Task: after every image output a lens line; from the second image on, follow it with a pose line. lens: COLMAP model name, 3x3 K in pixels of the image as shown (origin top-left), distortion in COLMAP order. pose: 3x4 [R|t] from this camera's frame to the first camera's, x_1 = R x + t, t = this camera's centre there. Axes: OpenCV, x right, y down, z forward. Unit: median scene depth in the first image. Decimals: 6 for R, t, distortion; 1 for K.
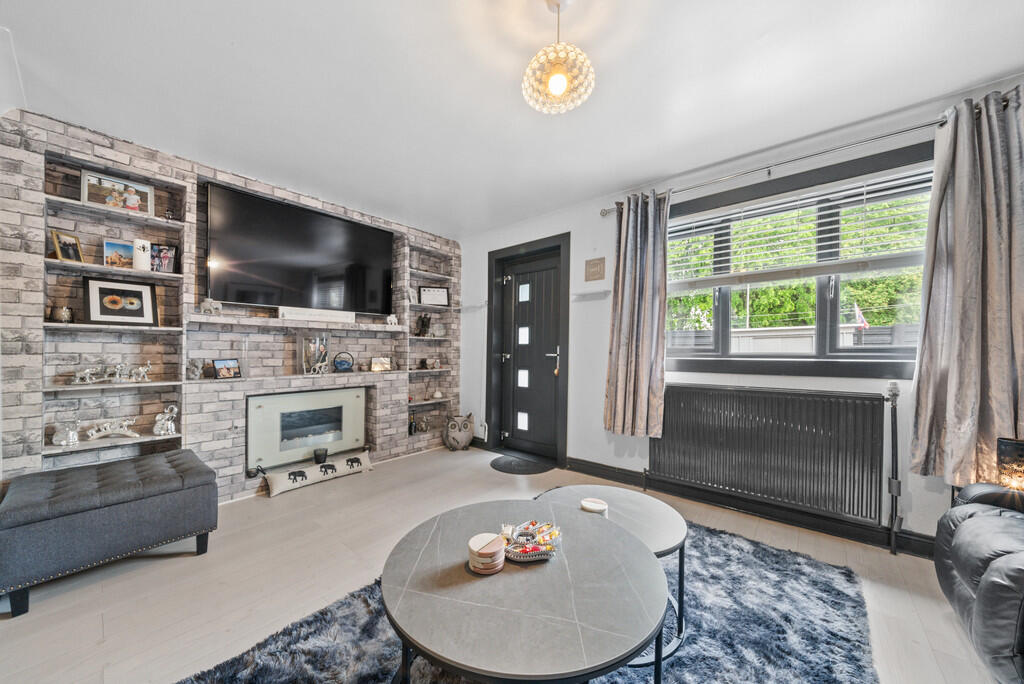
lens RADIAL K [[361.0, 0, 503.1], [0, 361.0, 353.9], [0, 0, 1]] dist [-0.002902, -0.000156]
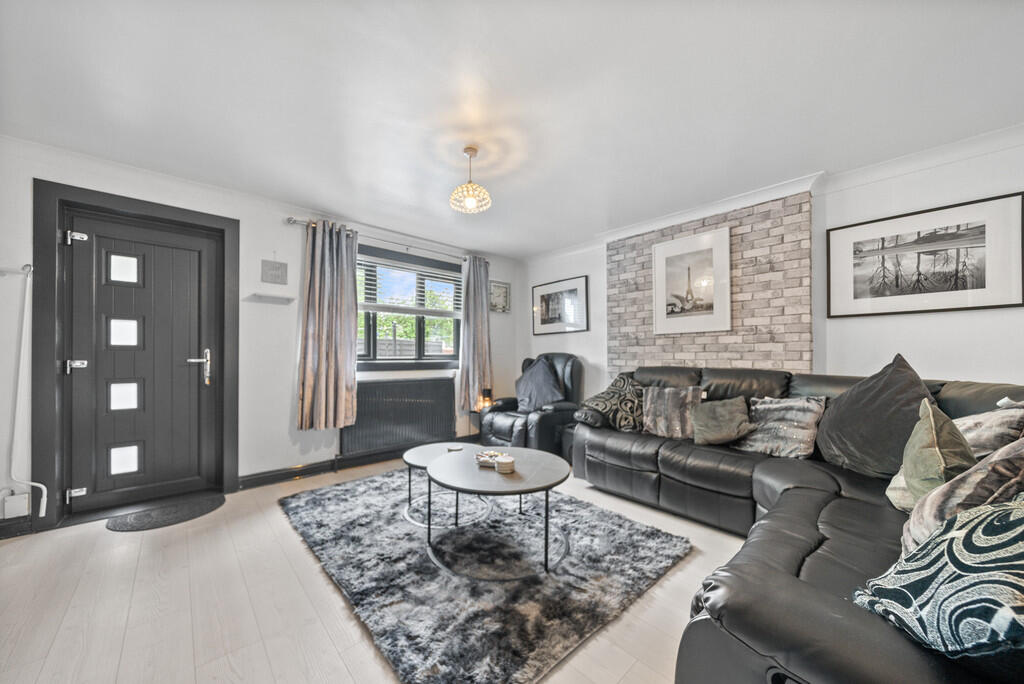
lens RADIAL K [[361.0, 0, 511.0], [0, 361.0, 354.7], [0, 0, 1]] dist [-0.002902, -0.000156]
pose [[0.109890, 0.003563, 0.993937, -0.638779], [0.002911, 0.999988, -0.003906, -0.005291], [-0.993940, 0.003323, 0.109878, 0.253854]]
